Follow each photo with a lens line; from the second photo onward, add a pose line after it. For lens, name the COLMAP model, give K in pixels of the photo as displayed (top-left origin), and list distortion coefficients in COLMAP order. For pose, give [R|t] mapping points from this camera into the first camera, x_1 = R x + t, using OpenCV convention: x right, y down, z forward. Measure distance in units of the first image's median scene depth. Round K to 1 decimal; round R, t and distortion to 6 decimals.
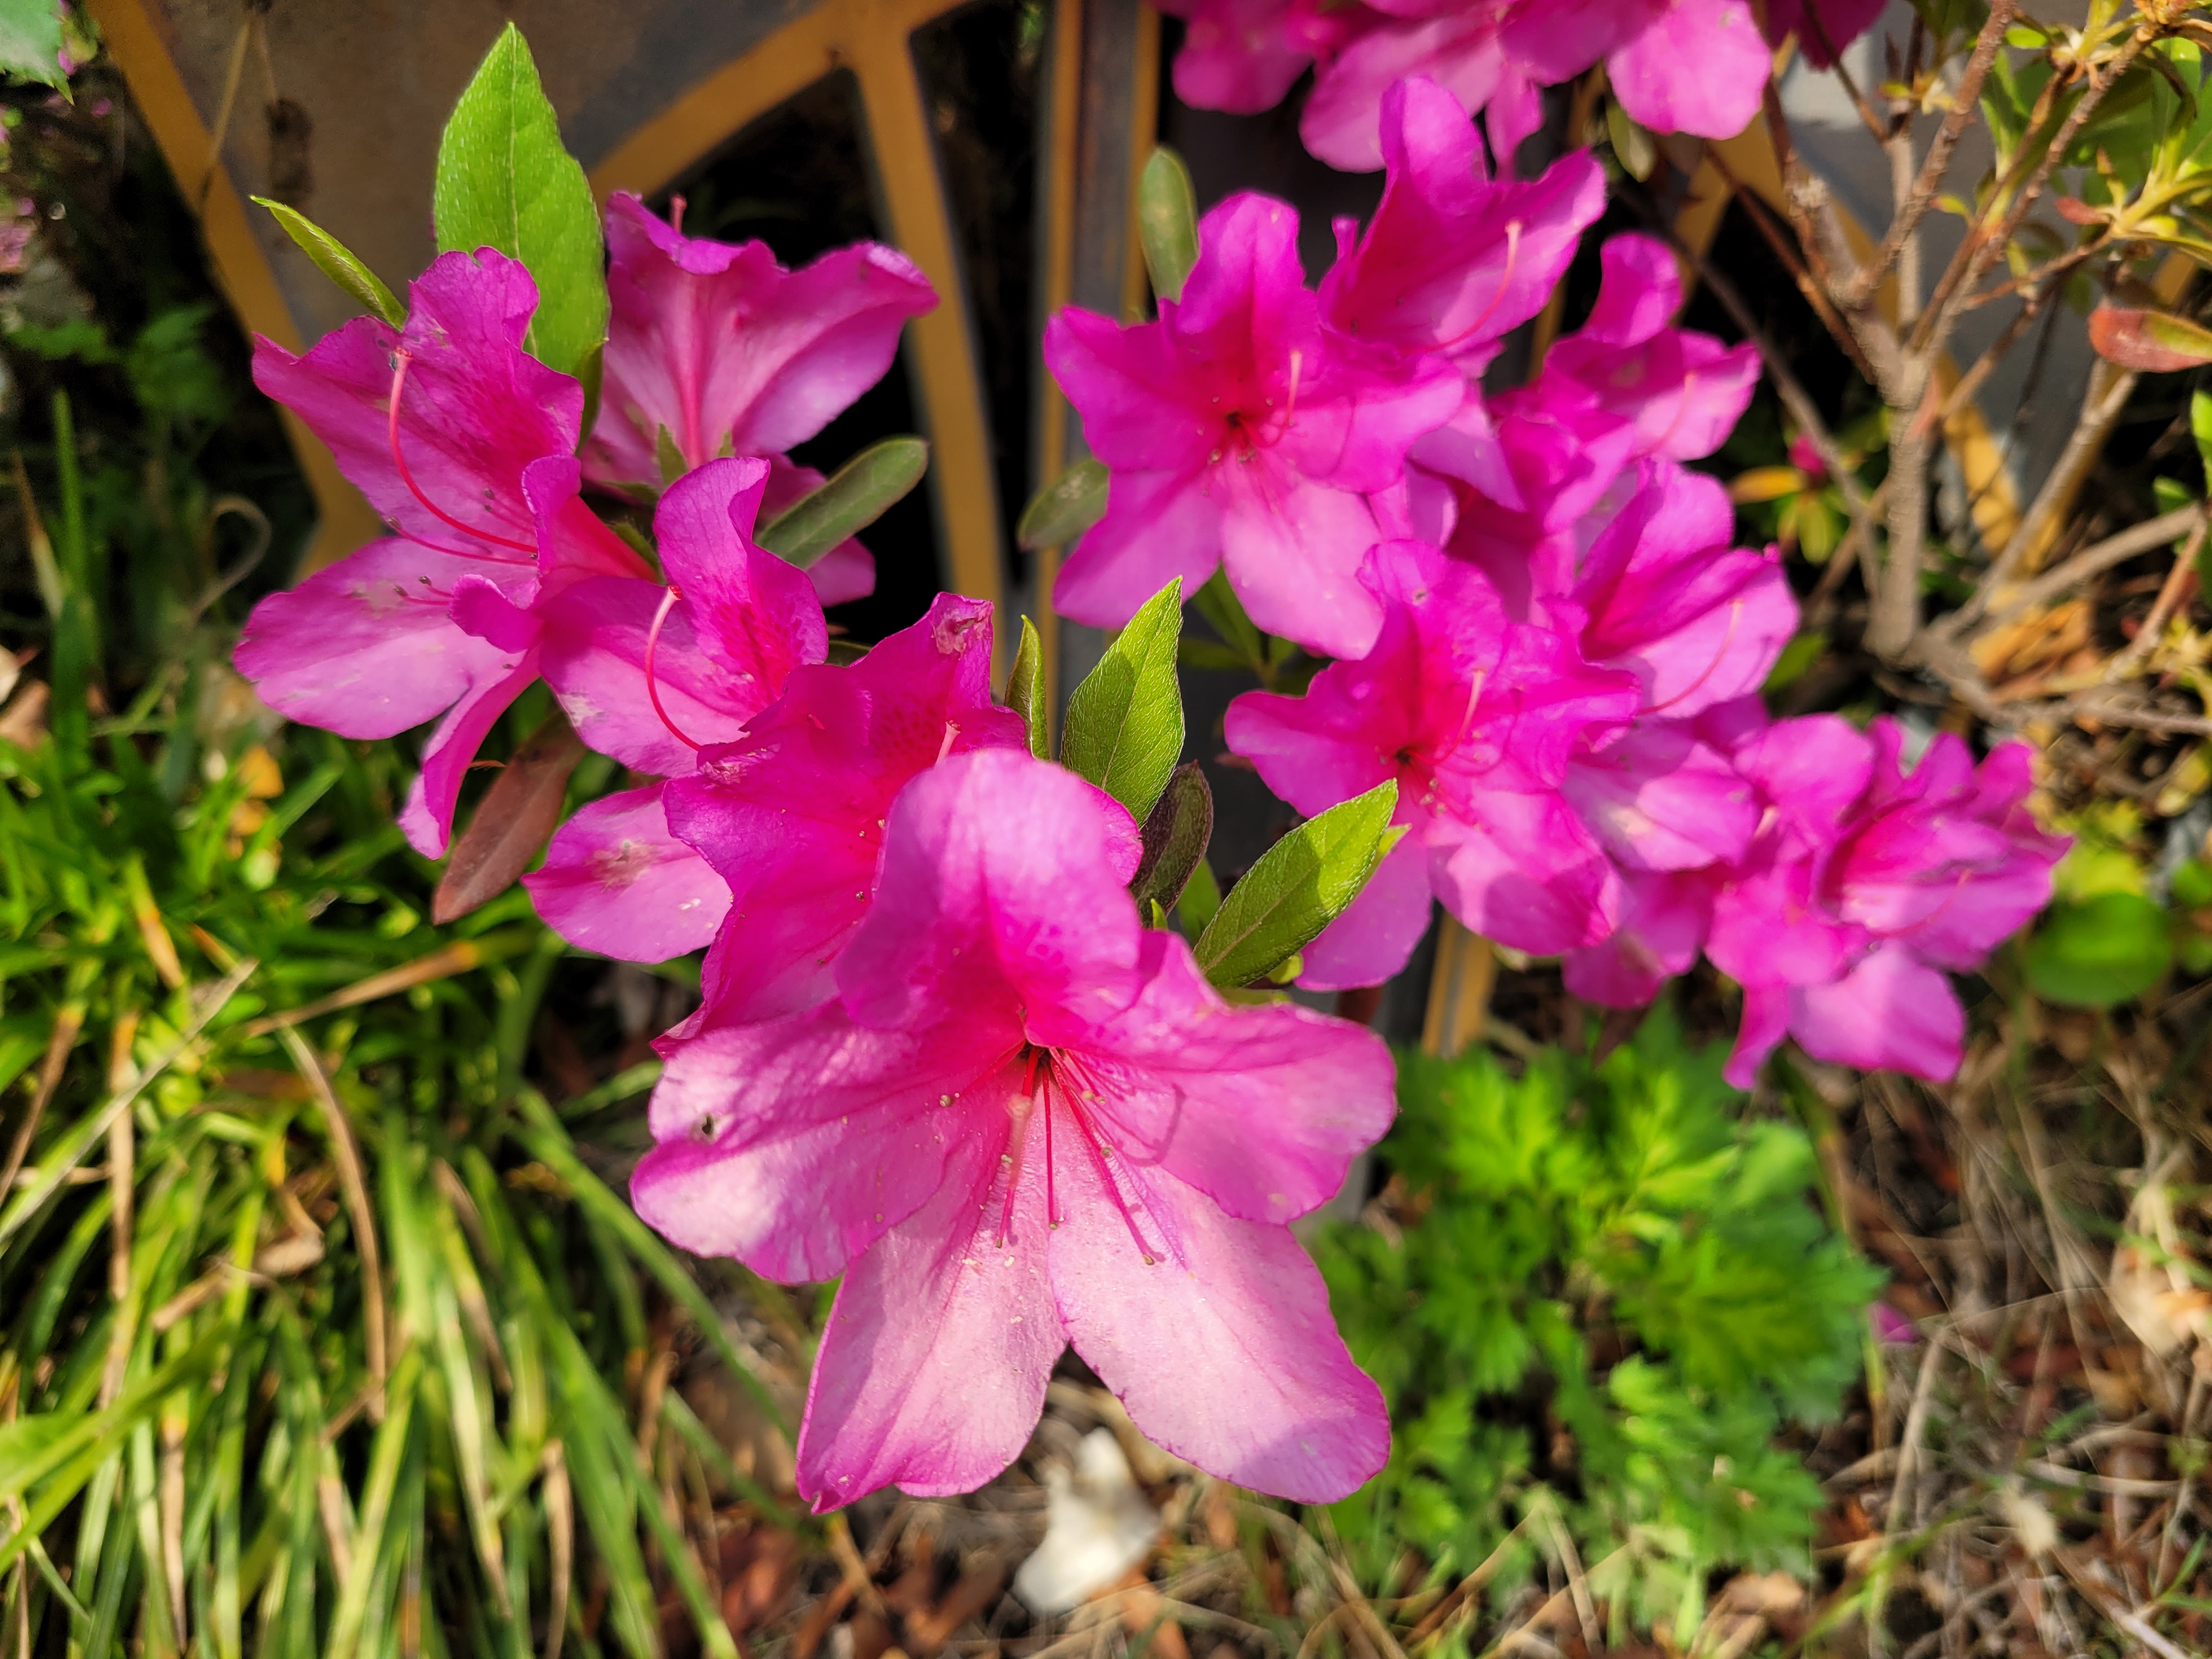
lens RADIAL K [[1798.9, 0, 1106.0], [0, 1798.9, 829.5], [0, 0, 1]] dist [0.004858, -0.000605]
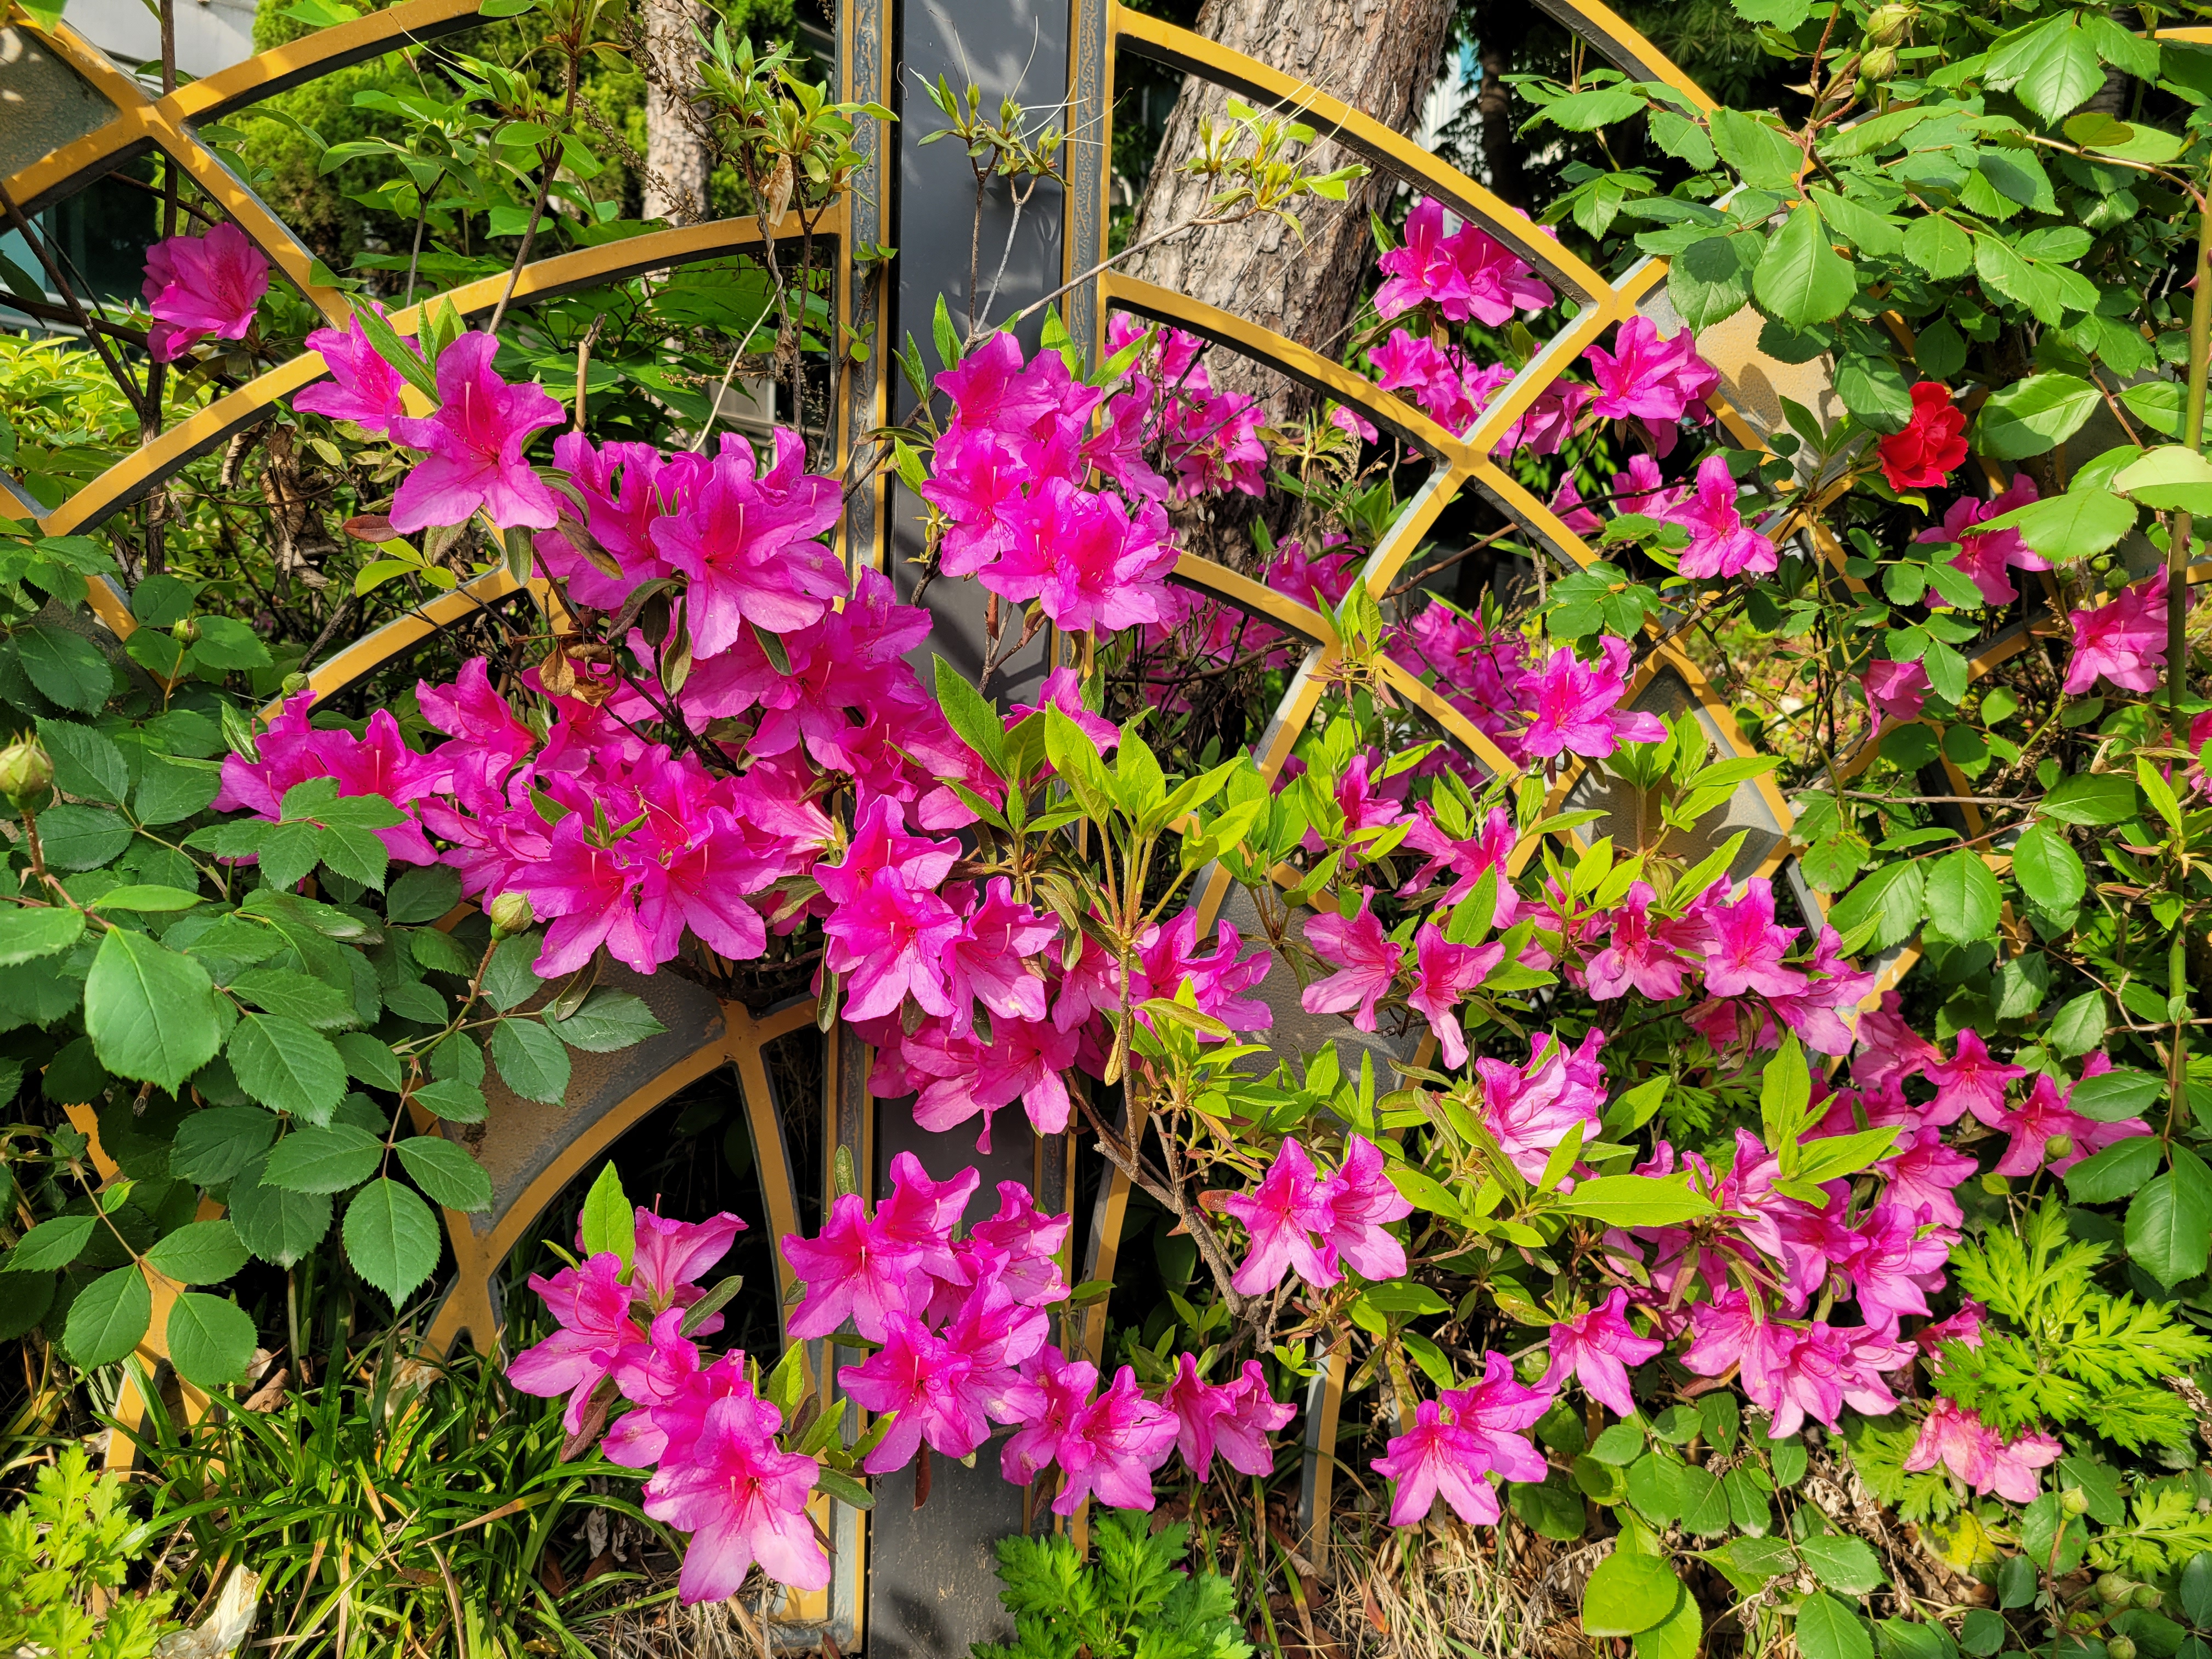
lens RADIAL K [[1706.9, 0, 1106.0], [0, 1706.9, 829.5], [0, 0, 1]] dist [0.046820, -0.040397]
pose [[0.998074, -0.022473, 0.057826, 0.335676], [0.040359, 0.943091, -0.330075, 0.037905], [-0.047118, 0.331773, 0.942182, -1.831230]]
